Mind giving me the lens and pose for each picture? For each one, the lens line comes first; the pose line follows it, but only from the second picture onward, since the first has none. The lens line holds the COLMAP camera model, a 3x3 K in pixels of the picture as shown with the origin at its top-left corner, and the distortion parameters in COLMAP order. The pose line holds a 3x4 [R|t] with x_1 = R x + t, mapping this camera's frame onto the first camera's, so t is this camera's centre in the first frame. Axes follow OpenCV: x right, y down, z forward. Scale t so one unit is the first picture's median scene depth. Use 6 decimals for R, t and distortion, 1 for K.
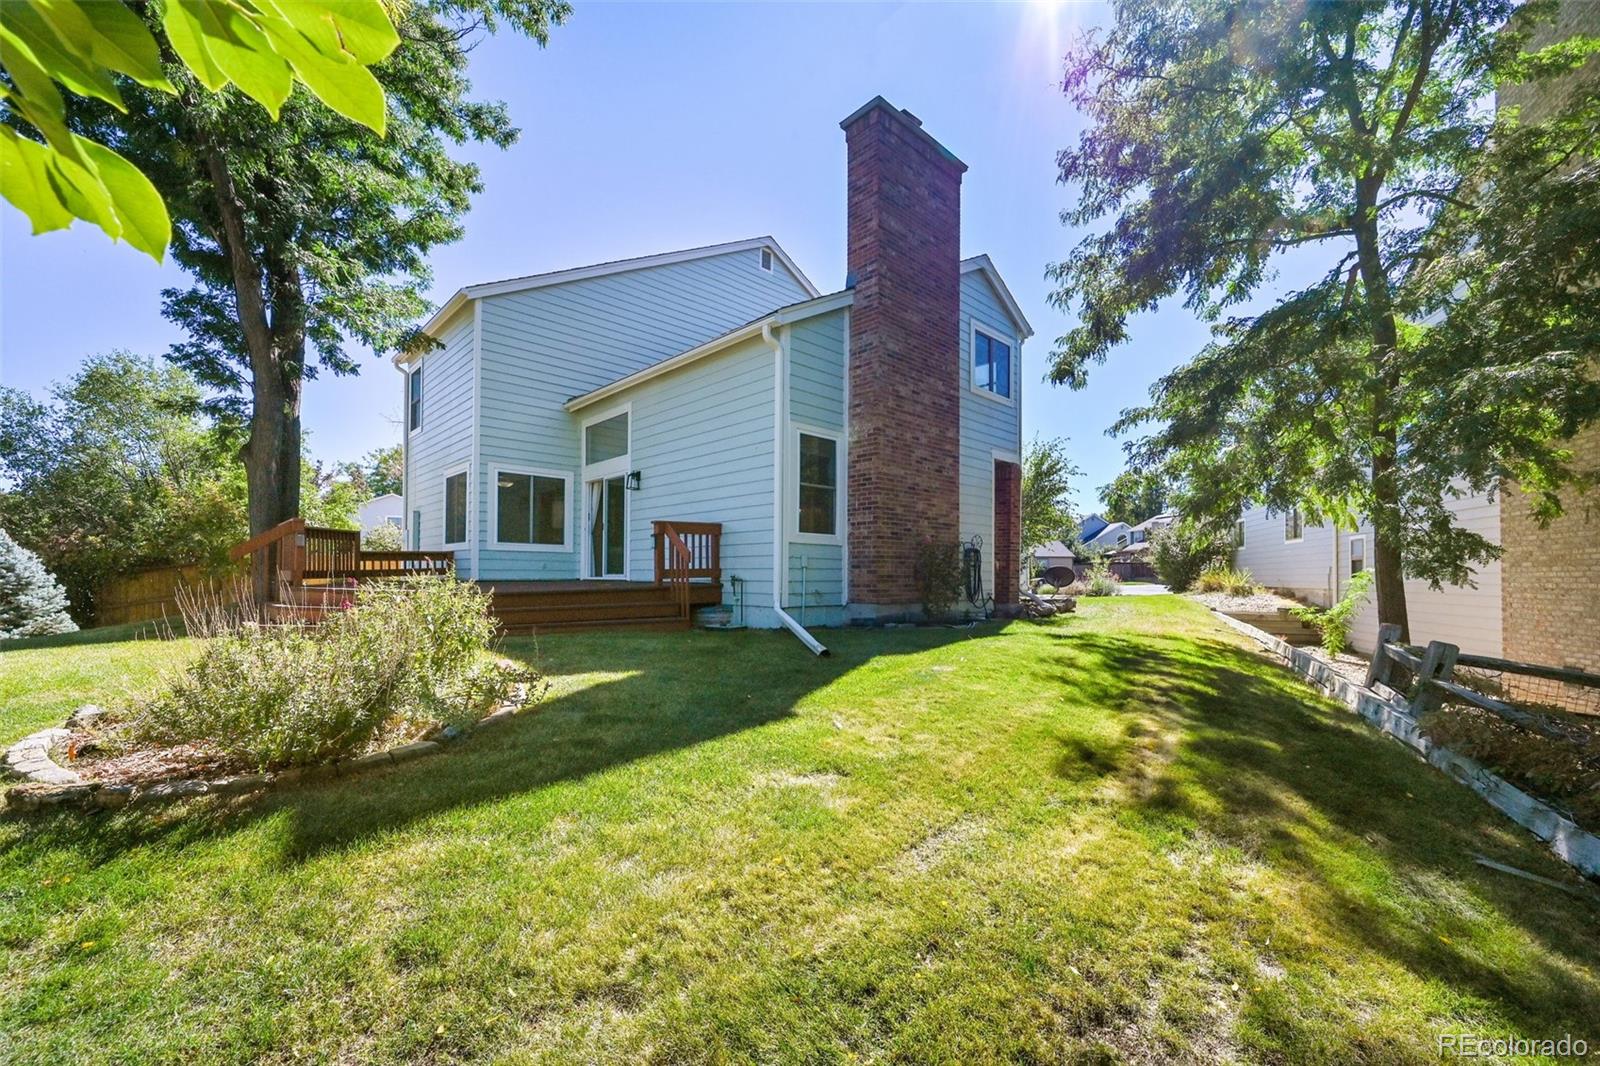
lens RADIAL K [[644.1, 0, 795.2], [0, 644.1, 574.8], [0, 0, 1]] dist [0.001613, 0.000108]
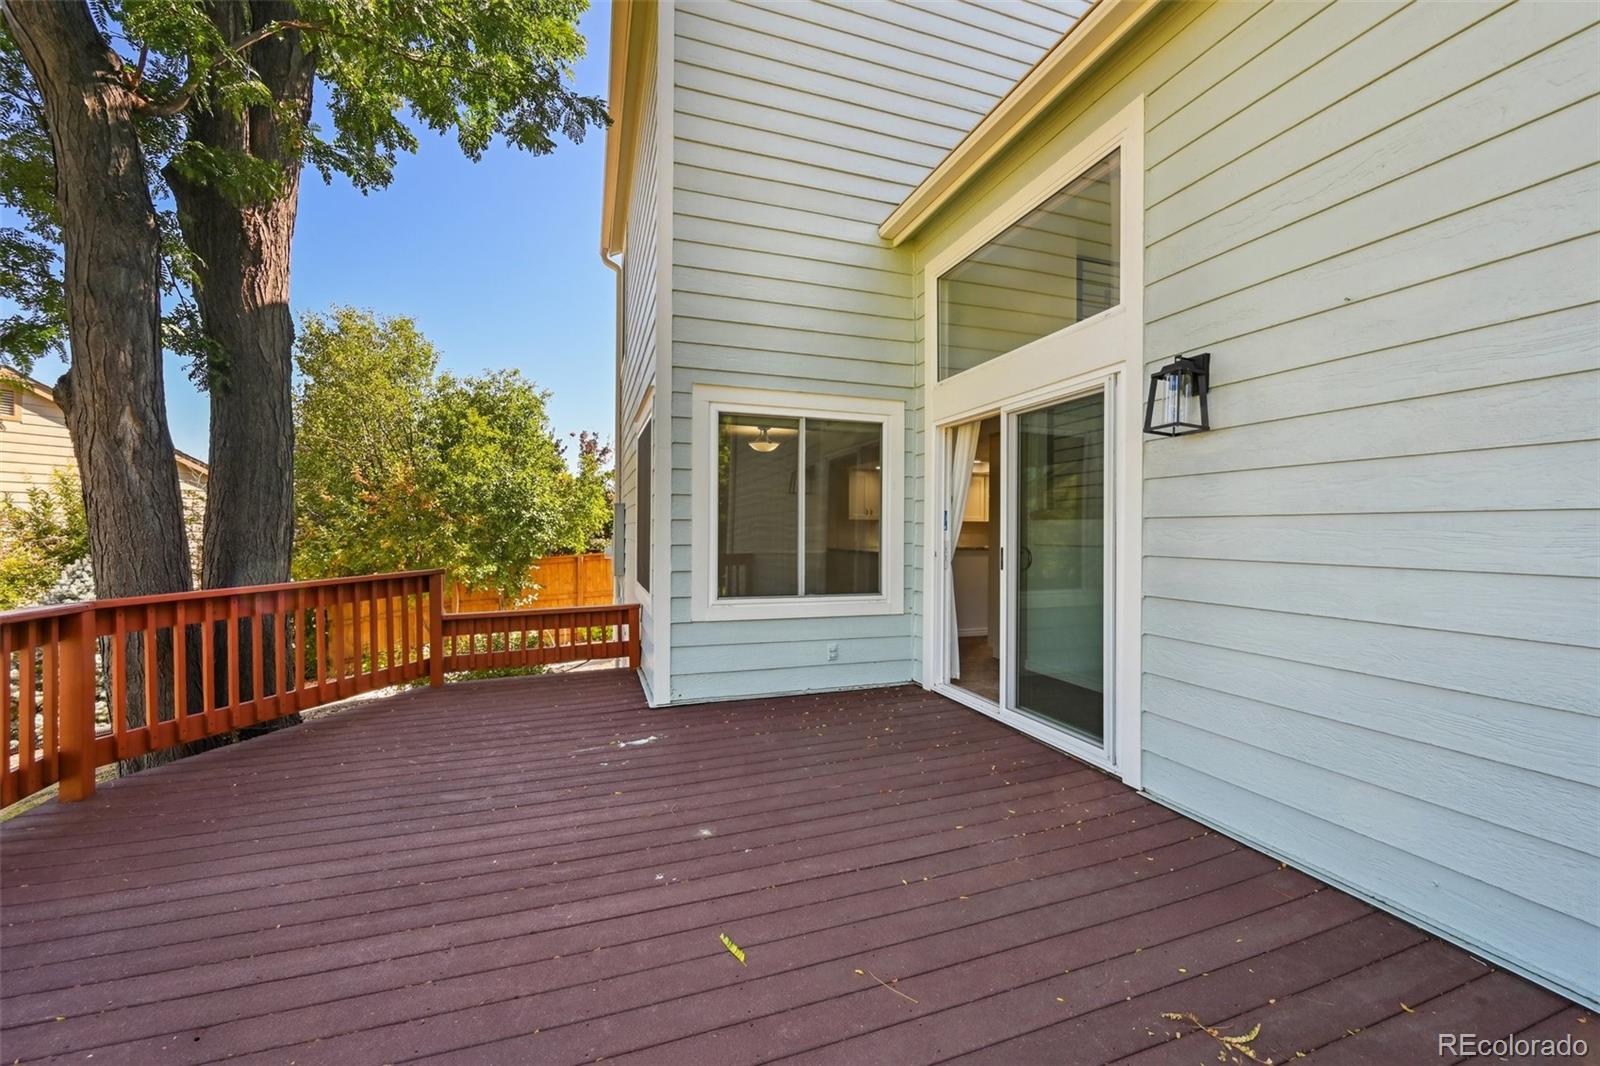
lens RADIAL K [[644.1, 0, 805.3], [0, 644.1, 535.9], [0, 0, 1]] dist [0.001613, 0.000108]
pose [[0.910700, 0.001354, -0.413067, -0.242720], [0.002987, 0.999947, 0.009862, -0.085393], [0.413059, -0.010215, 0.910647, 0.635306]]
